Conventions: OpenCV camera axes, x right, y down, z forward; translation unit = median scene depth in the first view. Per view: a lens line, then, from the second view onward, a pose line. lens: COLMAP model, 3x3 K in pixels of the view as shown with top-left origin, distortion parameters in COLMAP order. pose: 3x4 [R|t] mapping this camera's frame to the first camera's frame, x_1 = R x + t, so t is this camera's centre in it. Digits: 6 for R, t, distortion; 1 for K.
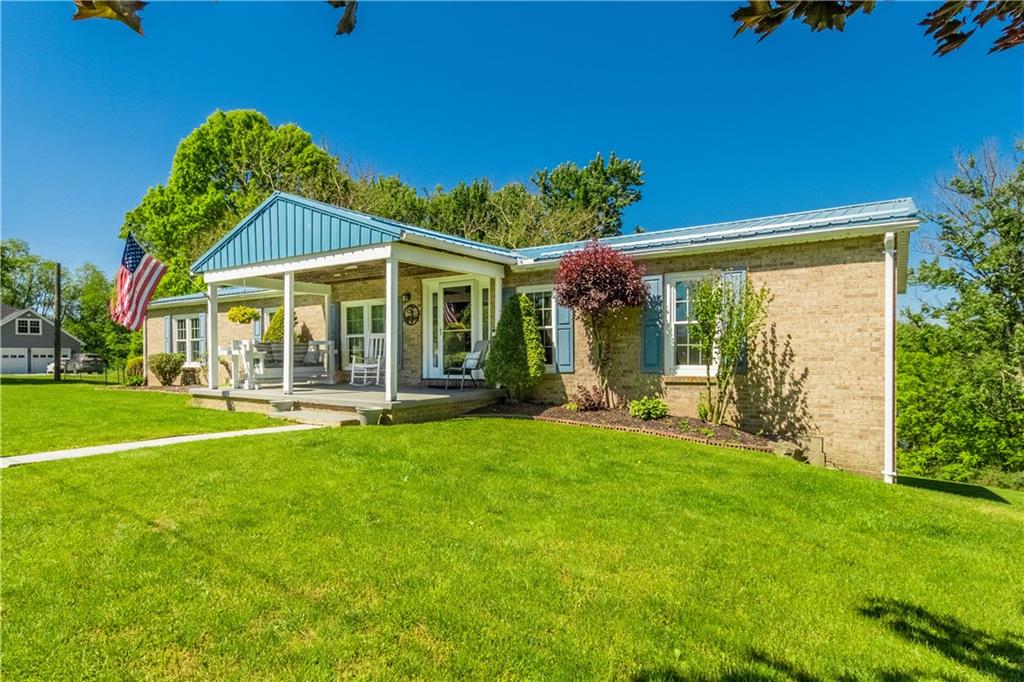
lens RADIAL K [[541.6, 0, 514.1], [0, 541.6, 344.5], [0, 0, 1]] dist [0.006495, 0.000193]
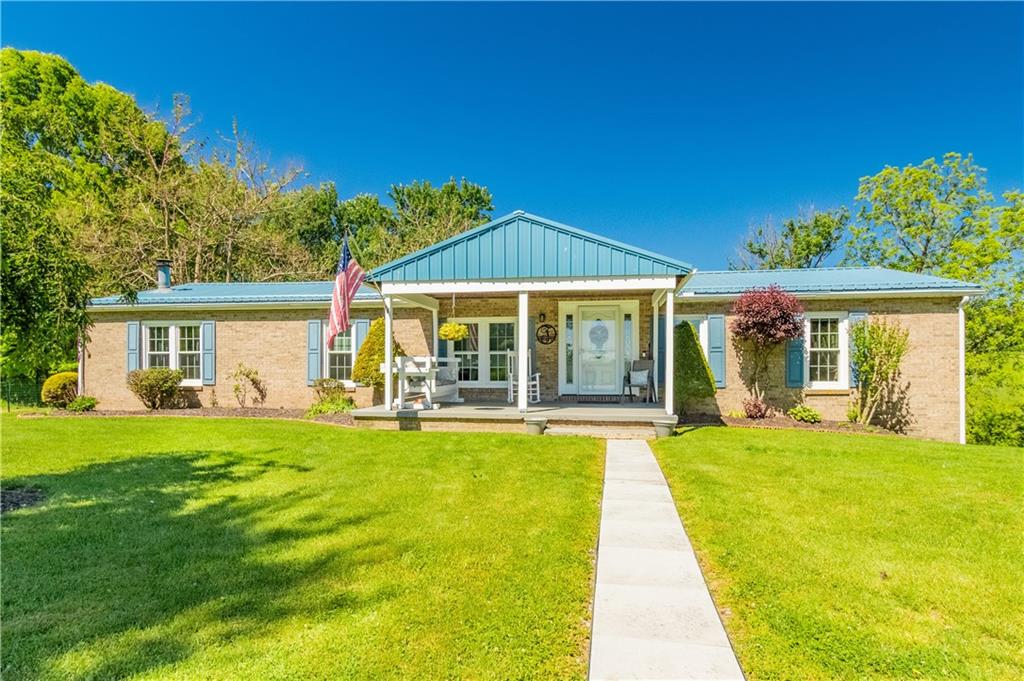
lens RADIAL K [[541.6, 0, 510.0], [0, 541.6, 348.7], [0, 0, 1]] dist [0.006495, 0.000193]
pose [[0.907185, 0.019375, 0.420285, -0.942006], [-0.010449, 0.999668, -0.023531, -0.001943], [-0.420601, 0.016956, 0.907087, 0.099030]]
